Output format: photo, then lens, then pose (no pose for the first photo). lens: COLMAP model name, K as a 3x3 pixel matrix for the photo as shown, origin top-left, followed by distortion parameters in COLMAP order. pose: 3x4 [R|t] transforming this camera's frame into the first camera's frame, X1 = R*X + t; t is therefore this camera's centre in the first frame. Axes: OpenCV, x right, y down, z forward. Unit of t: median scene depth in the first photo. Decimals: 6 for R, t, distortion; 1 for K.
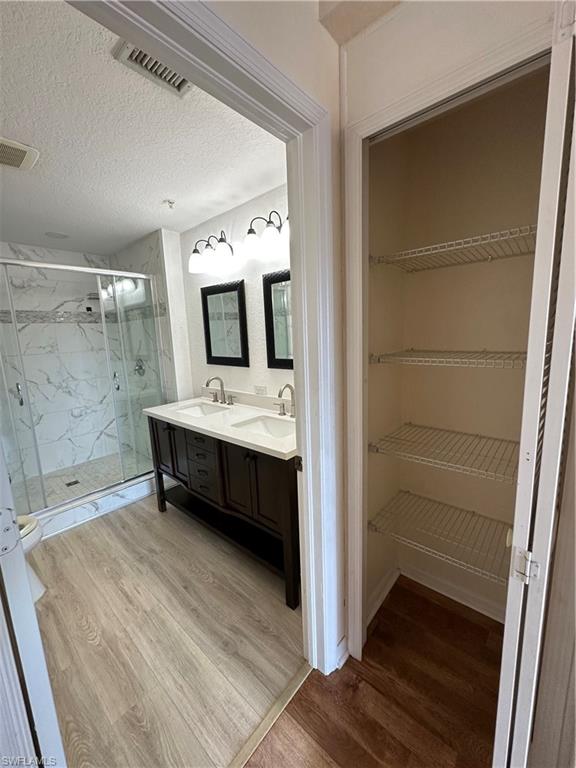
lens RADIAL K [[308.2, 0, 286.6], [0, 308.2, 385.5], [0, 0, 1]] dist [-0.003370, 0.001421]
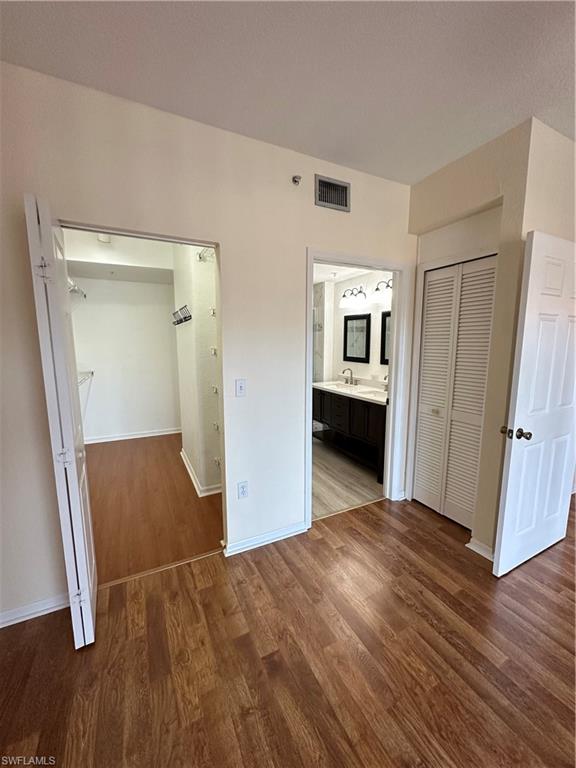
lens RADIAL K [[308.2, 0, 283.8], [0, 308.2, 386.1], [0, 0, 1]] dist [-0.003370, 0.001421]
pose [[0.923222, 0.089072, -0.373800, 0.089831], [-0.093717, 0.995582, 0.005771, 0.097639], [0.372663, 0.029703, 0.927491, -0.743462]]
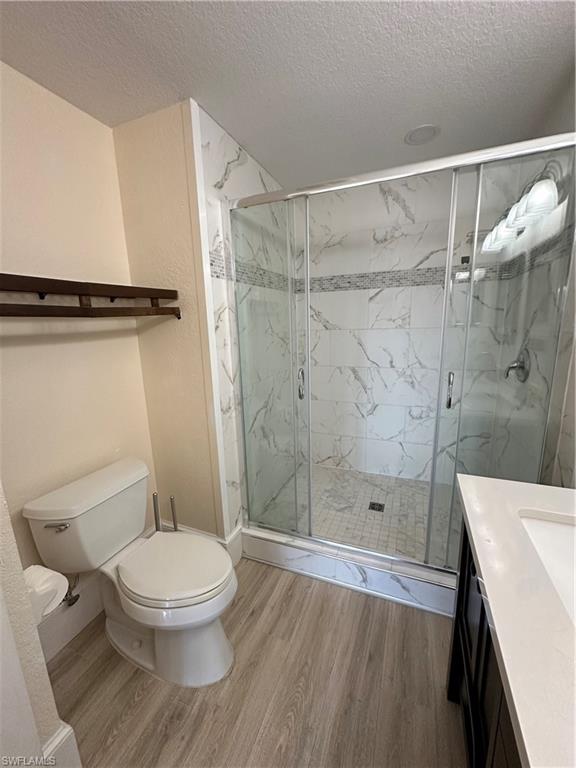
lens RADIAL K [[308.2, 0, 288.7], [0, 308.2, 385.3], [0, 0, 1]] dist [-0.003370, 0.001421]
pose [[0.335669, 0.219128, -0.916138, -0.184938], [-0.138045, 0.973510, 0.182271, -0.088736], [0.931810, 0.065286, 0.357026, 0.634467]]
